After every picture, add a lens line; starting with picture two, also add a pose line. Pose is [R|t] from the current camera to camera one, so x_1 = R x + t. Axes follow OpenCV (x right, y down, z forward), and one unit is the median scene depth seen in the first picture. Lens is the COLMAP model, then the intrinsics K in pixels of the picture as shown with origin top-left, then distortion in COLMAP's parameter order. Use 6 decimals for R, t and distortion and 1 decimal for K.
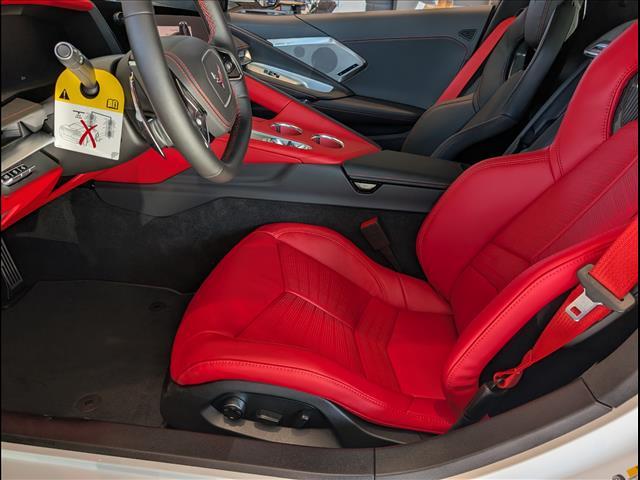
lens RADIAL K [[453.2, 0, 319.3], [0, 453.2, 238.7], [0, 0, 1]] dist [-0.002502, -0.007595]
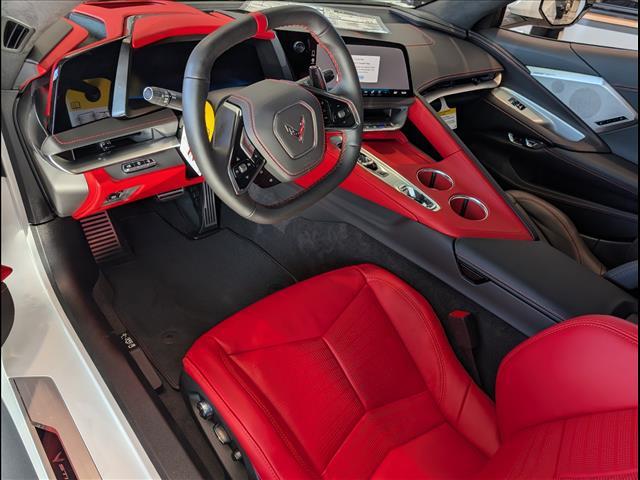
lens RADIAL K [[453.2, 0, 320.1], [0, 453.2, 241.4], [0, 0, 1]] dist [-0.002502, -0.007595]
pose [[0.739422, 0.389785, -0.548929, 0.245334], [-0.360595, 0.917831, 0.166004, -0.151280], [0.568530, 0.075194, 0.819219, 0.087425]]
